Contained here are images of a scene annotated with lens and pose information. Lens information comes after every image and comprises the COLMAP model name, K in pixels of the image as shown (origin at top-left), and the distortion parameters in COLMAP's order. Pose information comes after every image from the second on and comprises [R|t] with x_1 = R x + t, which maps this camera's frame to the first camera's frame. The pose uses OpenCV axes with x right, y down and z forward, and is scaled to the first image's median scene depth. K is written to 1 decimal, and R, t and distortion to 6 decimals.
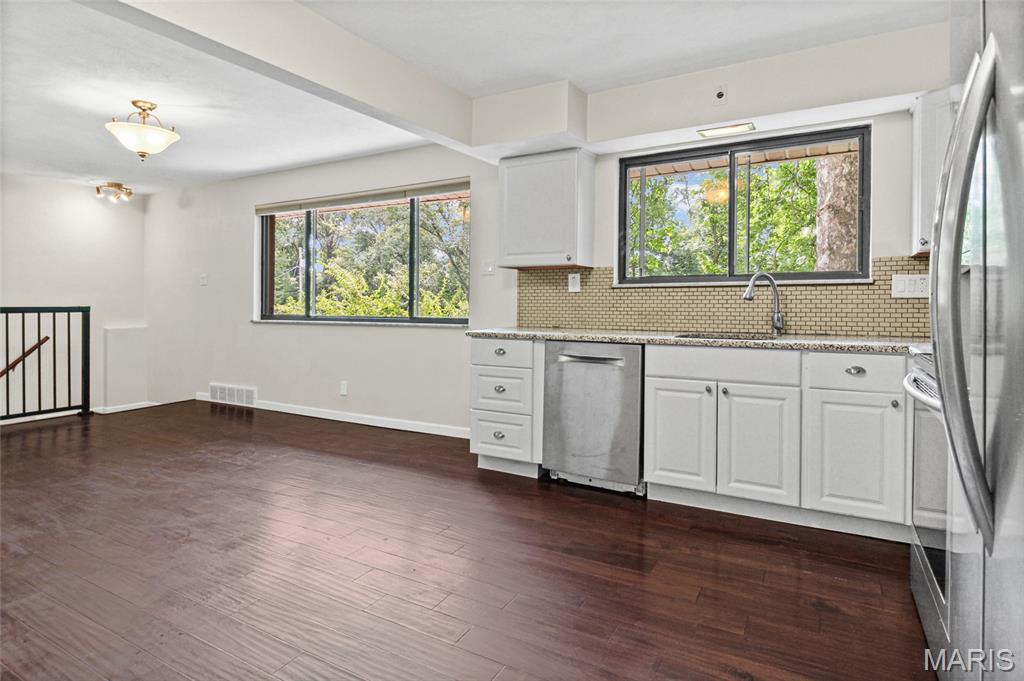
lens RADIAL K [[528.2, 0, 501.0], [0, 528.2, 343.1], [0, 0, 1]] dist [0.001624, -0.000155]
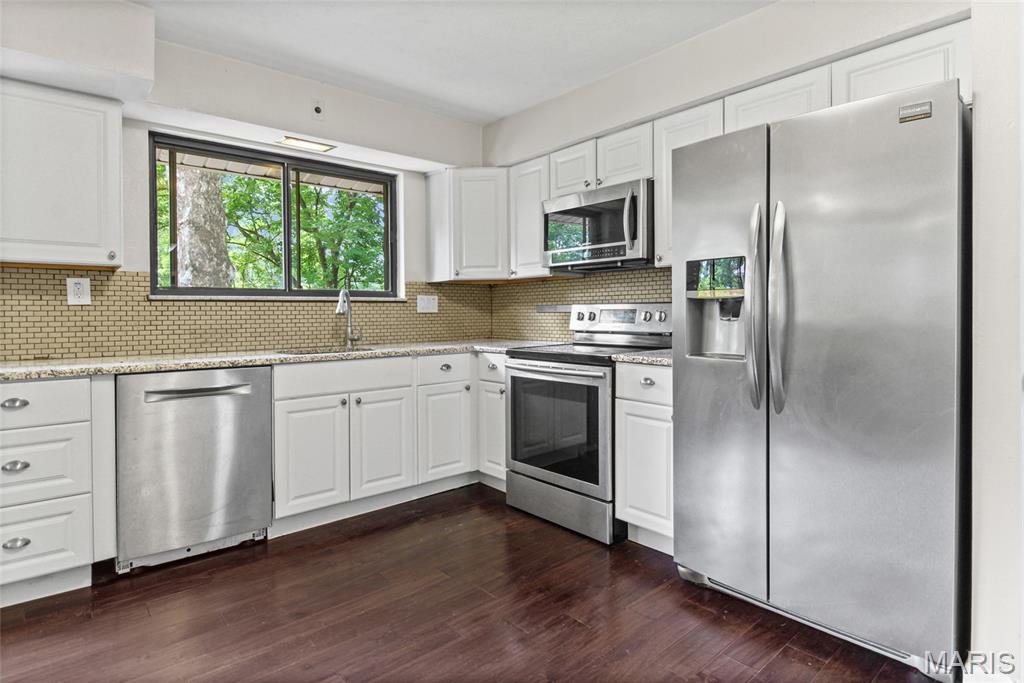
lens RADIAL K [[555.6, 0, 496.9], [0, 555.6, 367.5], [0, 0, 1]] dist [0.003307, 0.000145]
pose [[0.333174, -0.090458, 0.938516, -0.445771], [0.084287, 0.994259, 0.065908, -0.021569], [-0.939090, 0.057146, 0.338886, 0.307027]]
